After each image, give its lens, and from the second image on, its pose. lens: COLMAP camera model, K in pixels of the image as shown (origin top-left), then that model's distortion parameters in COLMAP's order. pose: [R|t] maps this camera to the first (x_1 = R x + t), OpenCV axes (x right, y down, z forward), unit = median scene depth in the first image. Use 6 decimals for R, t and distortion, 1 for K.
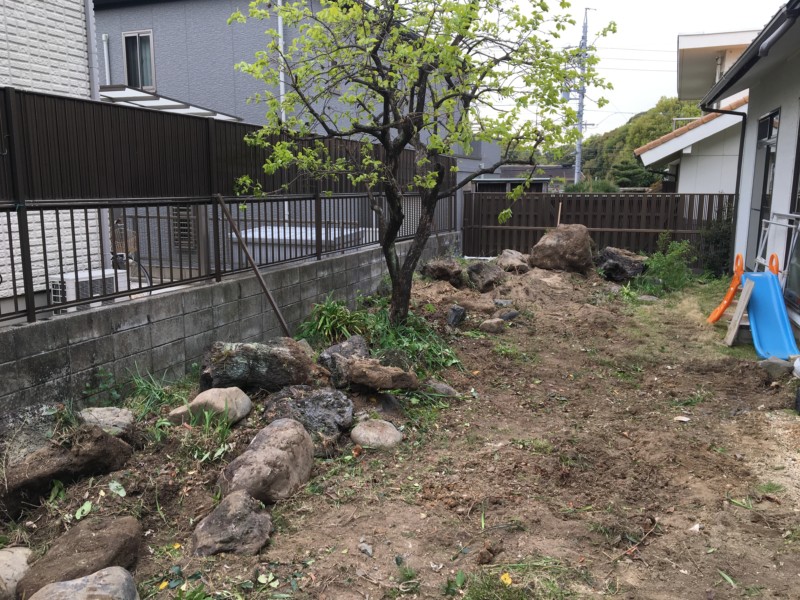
lens RADIAL K [[661.9, 0, 378.1], [0, 661.9, 299.6], [0, 0, 1]] dist [0.077018, -0.150899]
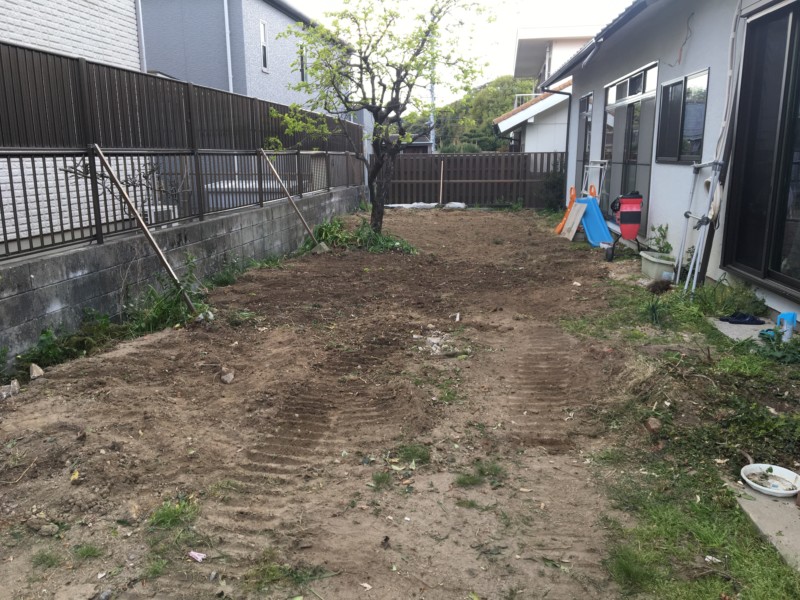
lens RADIAL K [[673.4, 0, 399.5], [0, 673.4, 279.0], [0, 0, 1]] dist [0.143883, -0.153044]
pose [[0.966022, -0.052778, 0.253014, -0.209054], [0.050035, 0.998598, 0.017267, 0.078361], [-0.253571, -0.004020, 0.967308, -0.348918]]
